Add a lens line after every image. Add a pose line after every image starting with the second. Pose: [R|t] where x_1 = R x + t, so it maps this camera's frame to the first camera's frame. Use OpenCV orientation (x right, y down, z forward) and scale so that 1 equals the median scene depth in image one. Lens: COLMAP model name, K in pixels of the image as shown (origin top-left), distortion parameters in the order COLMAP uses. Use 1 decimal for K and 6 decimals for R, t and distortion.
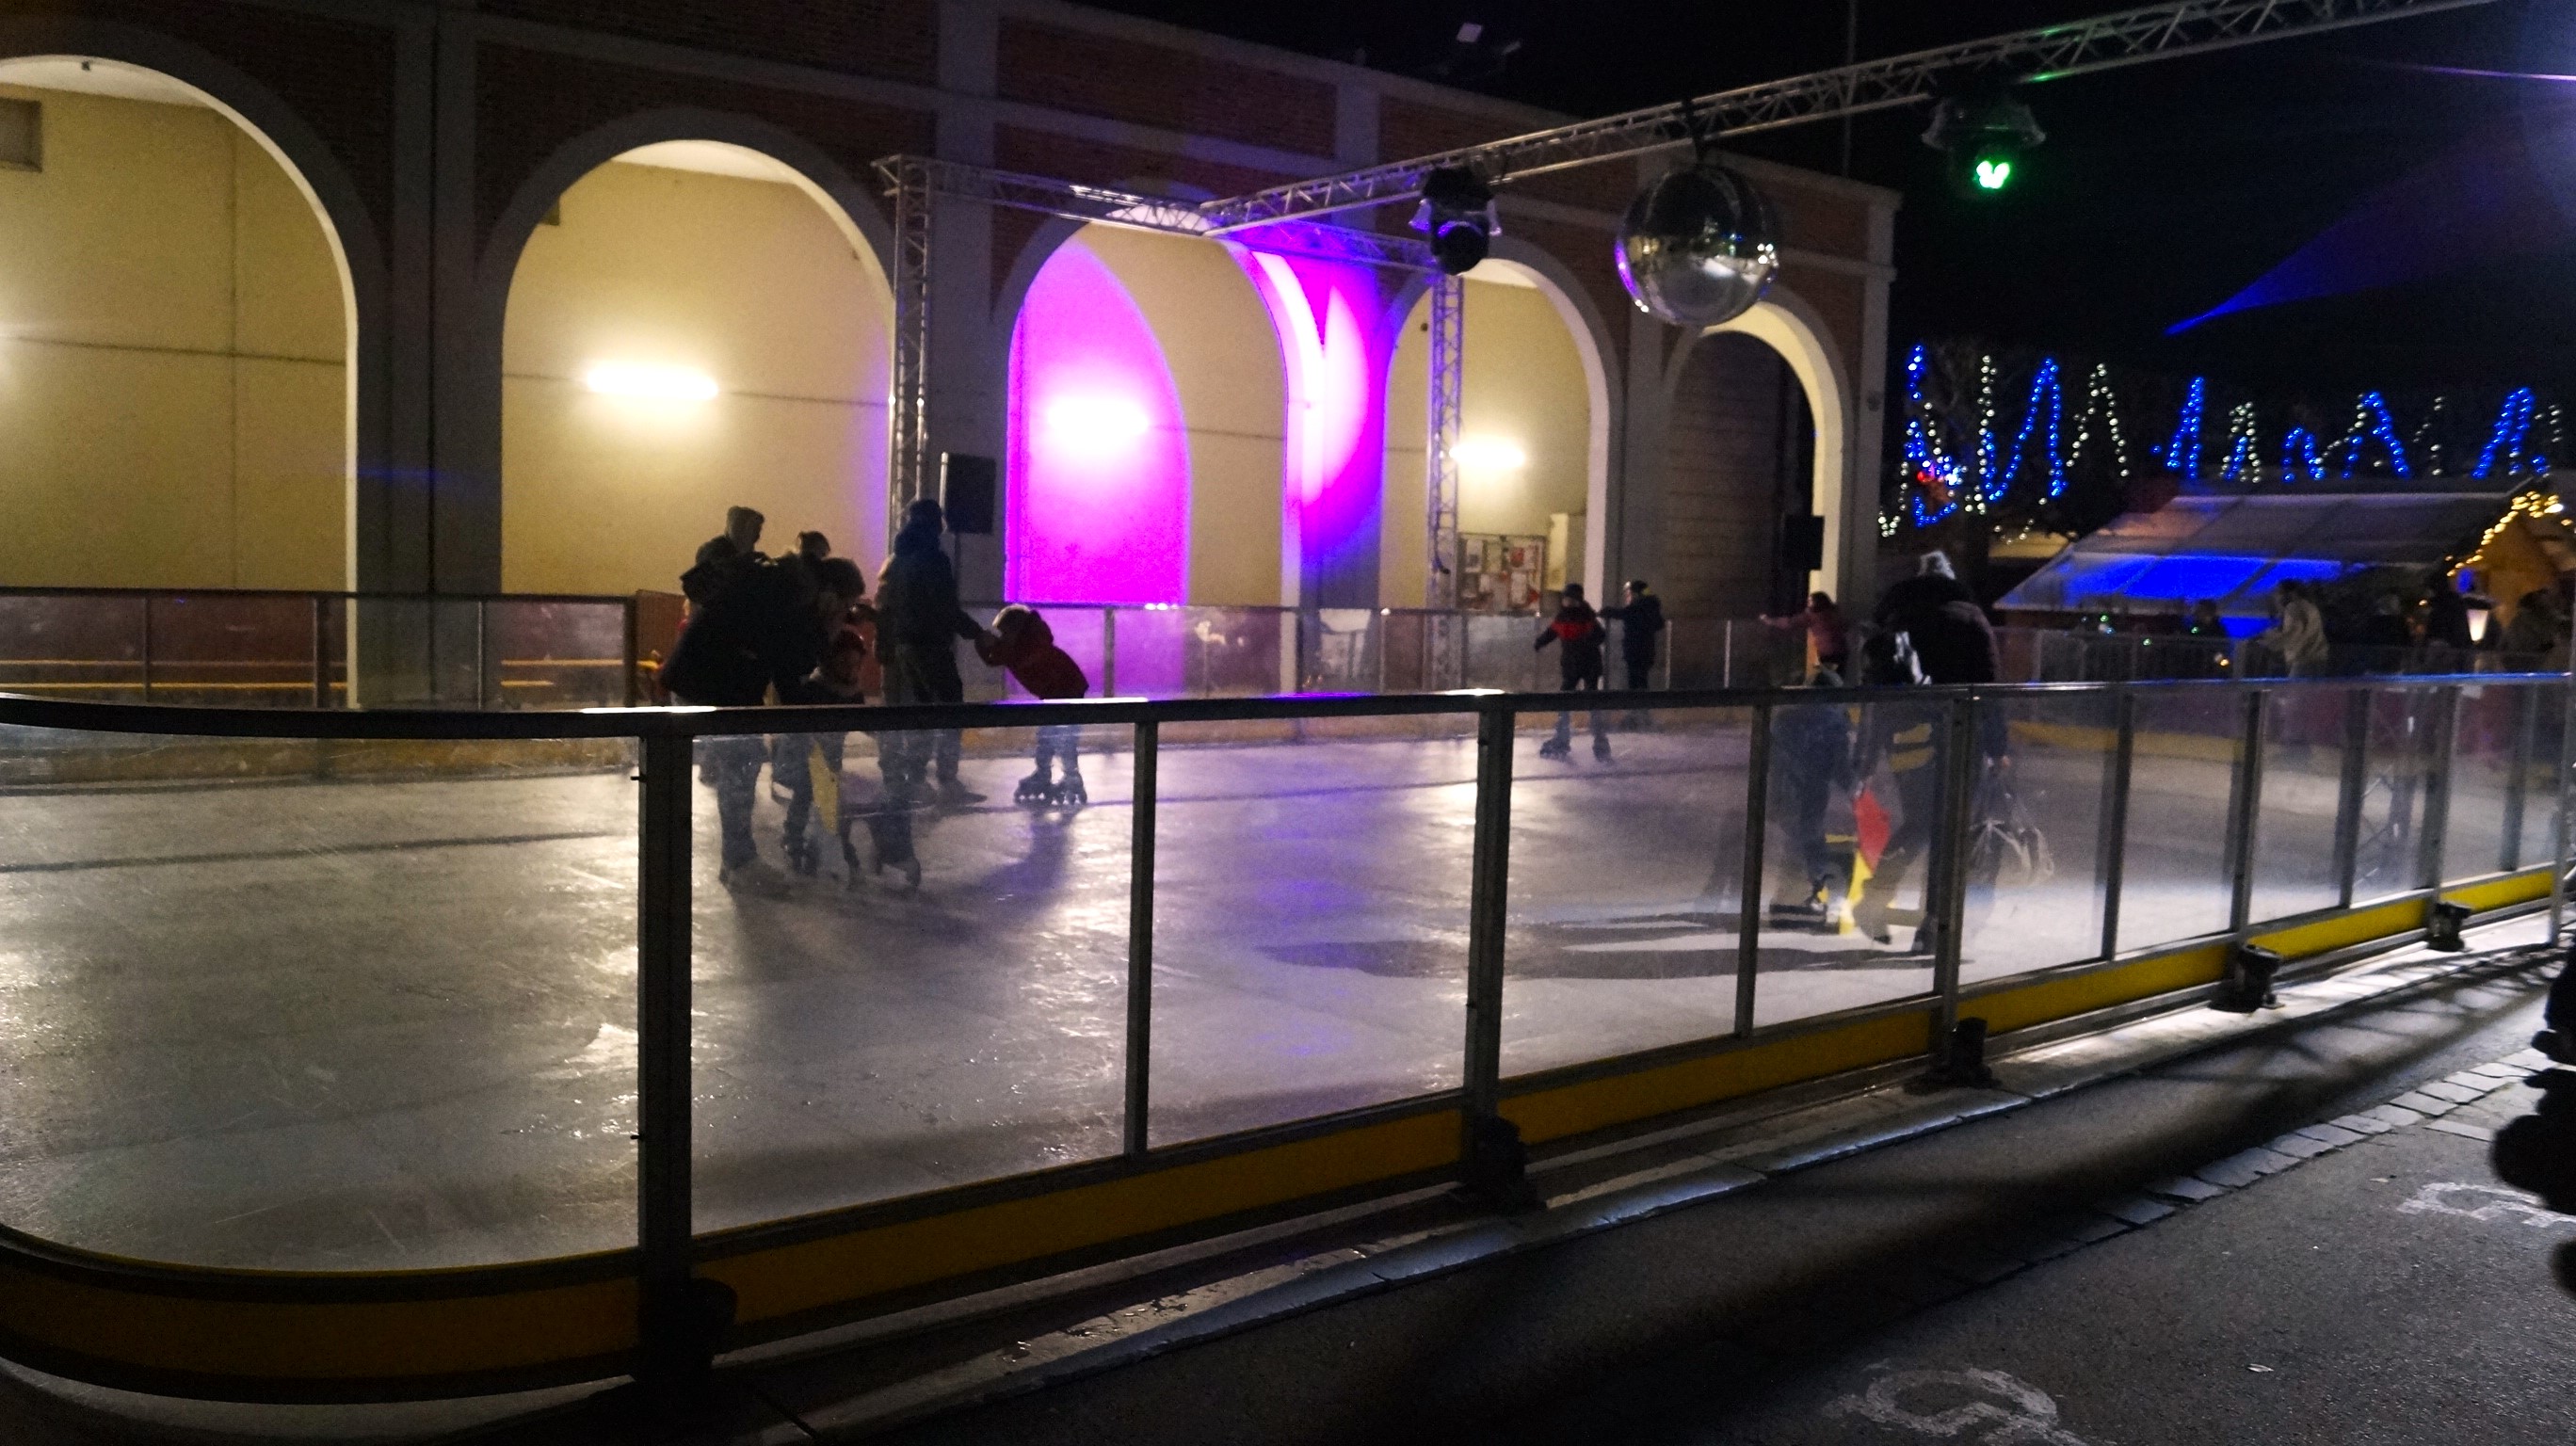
lens RADIAL K [[2005.2, 0, 1288.0], [0, 2005.2, 723.0], [0, 0, 1]] dist [-0.088130, 0.015658]
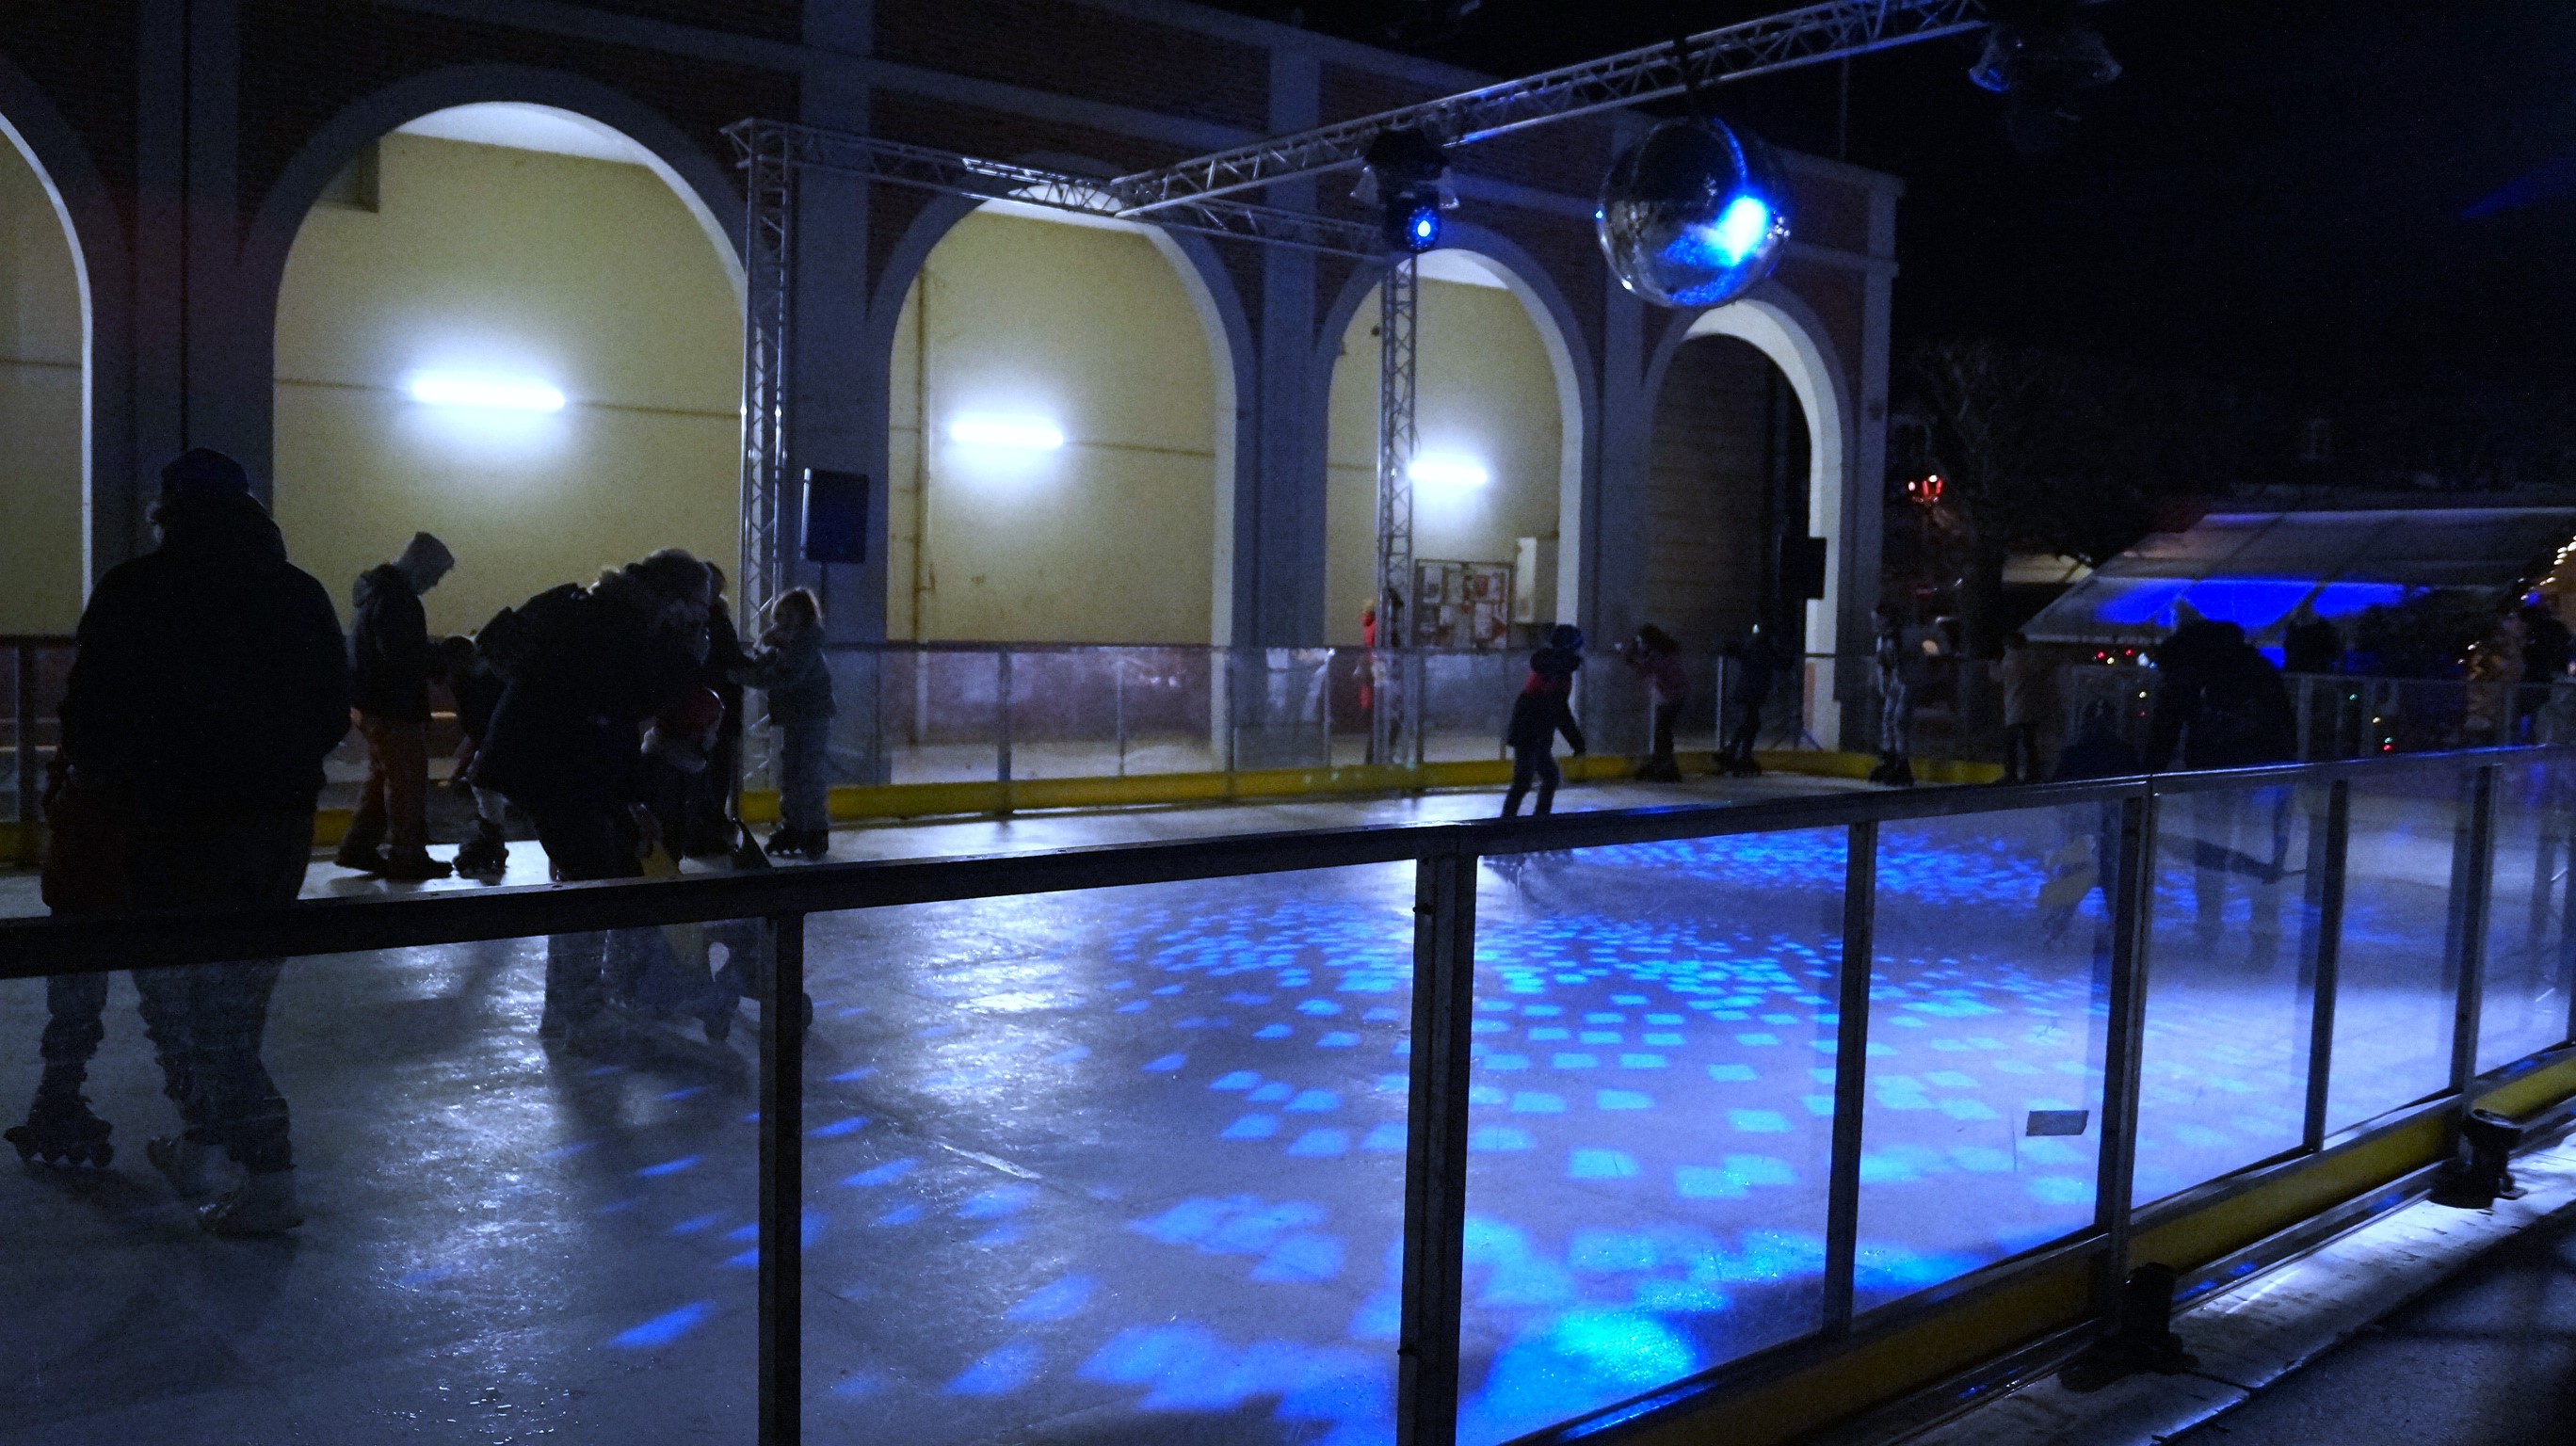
lens RADIAL K [[2022.6, 0, 1295.3], [0, 2022.6, 718.4], [0, 0, 1]] dist [-0.086075, 0.011056]
pose [[0.999735, -0.007079, 0.021908, 0.014358], [0.007448, 0.999831, -0.016792, -0.011658], [-0.021786, 0.016951, 0.999619, 0.126120]]
